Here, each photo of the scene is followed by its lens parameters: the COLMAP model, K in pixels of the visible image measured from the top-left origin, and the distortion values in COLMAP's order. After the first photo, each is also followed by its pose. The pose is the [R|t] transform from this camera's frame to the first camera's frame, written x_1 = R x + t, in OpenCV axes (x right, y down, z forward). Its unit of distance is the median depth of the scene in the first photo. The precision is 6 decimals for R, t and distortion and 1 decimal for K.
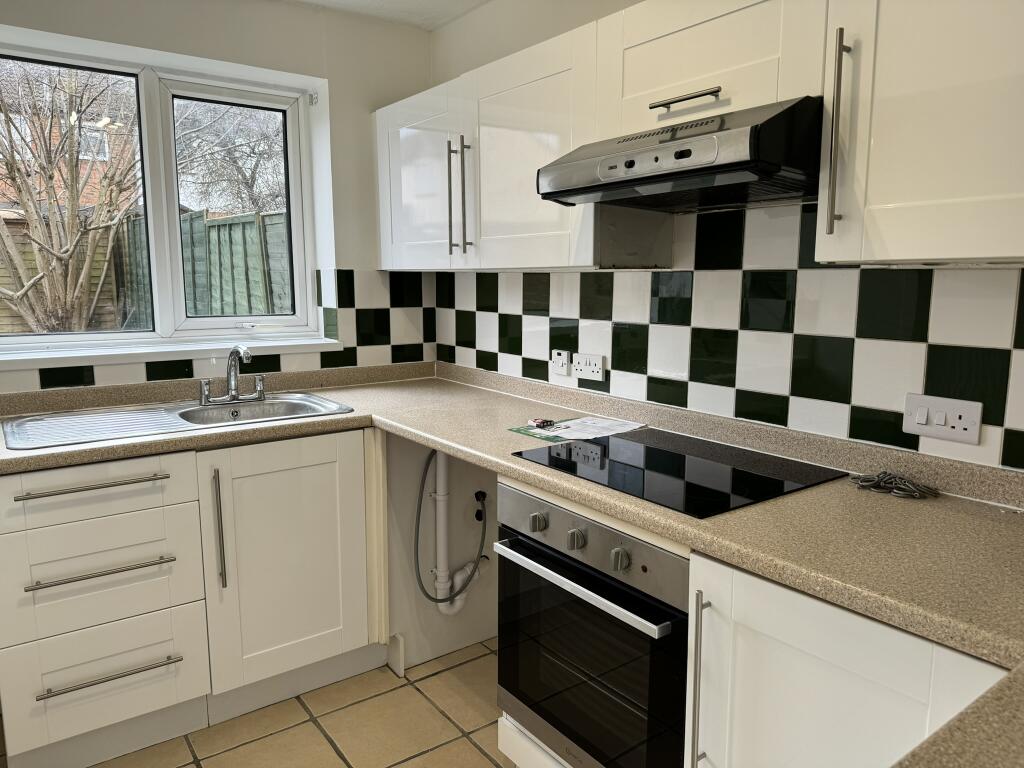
lens RADIAL K [[720.5, 0, 507.8], [0, 720.5, 385.7], [0, 0, 1]] dist [0.048345, -0.058576]
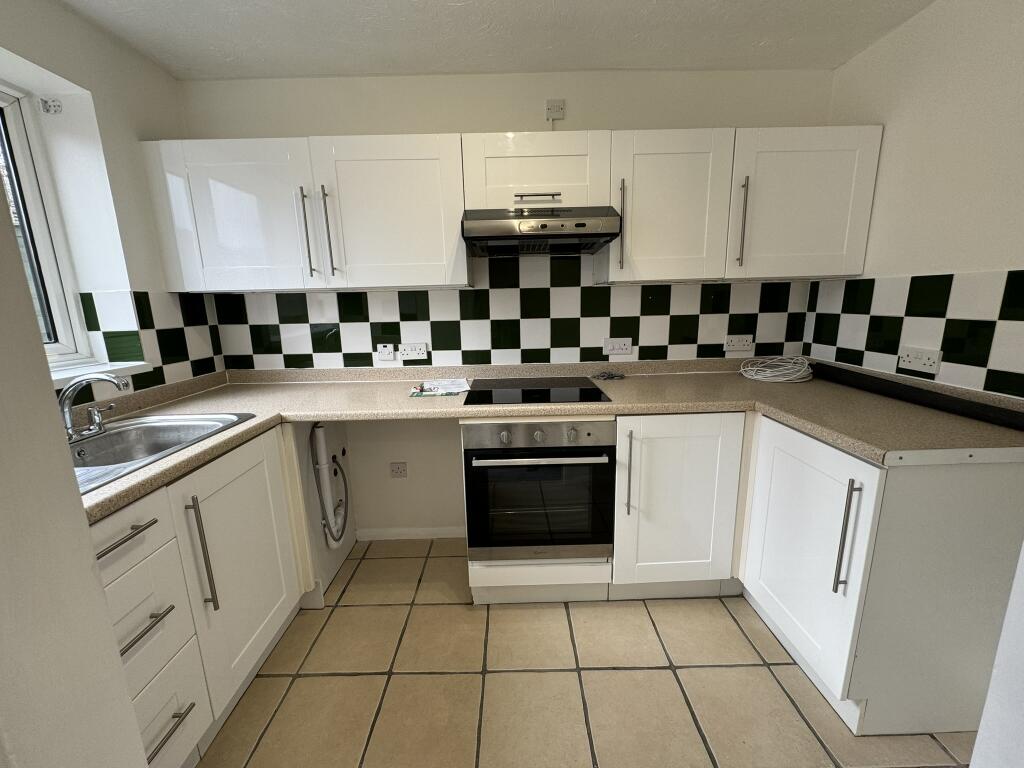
lens RADIAL K [[407.7, 0, 511.5], [0, 407.7, 382.0], [0, 0, 1]] dist [-0.002726, 0.000406]
pose [[0.579719, -0.175258, 0.795745, -0.514734], [0.145343, 0.983174, 0.110652, -0.029189], [-0.801749, 0.051509, 0.595438, 0.312856]]
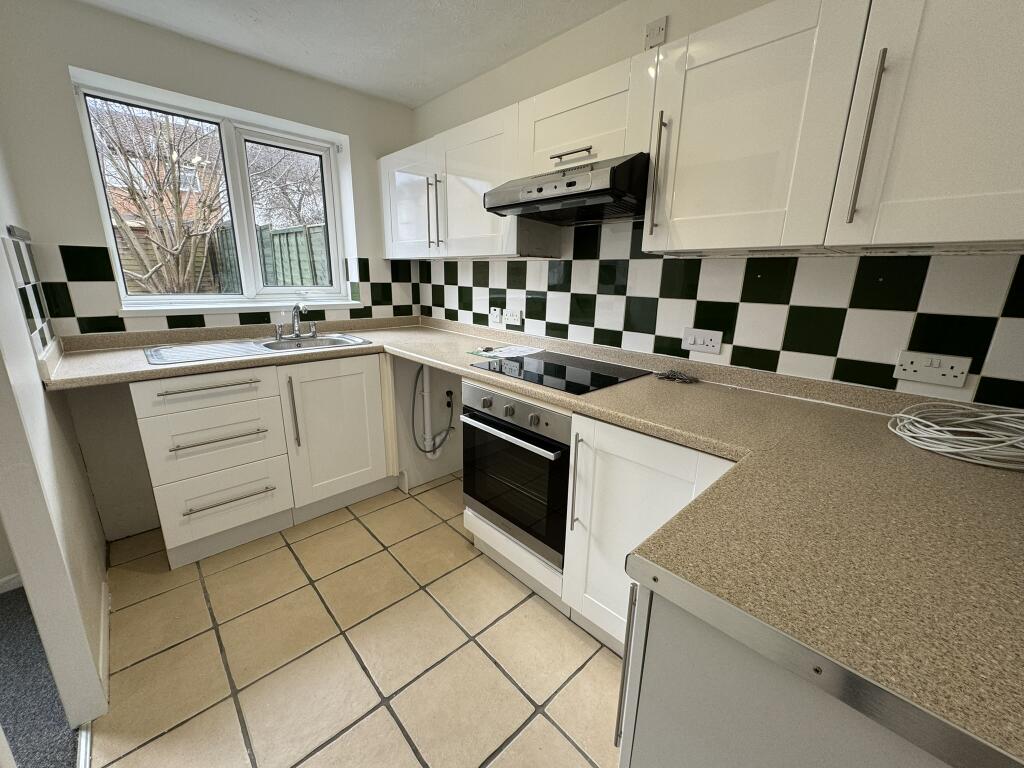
lens RADIAL K [[407.7, 0, 514.7], [0, 407.7, 382.7], [0, 0, 1]] dist [-0.002726, 0.000406]
pose [[0.990916, -0.014645, 0.133682, -0.015662], [0.000031, 0.994077, 0.108674, 0.025733], [-0.134482, -0.107683, 0.985048, 0.013070]]
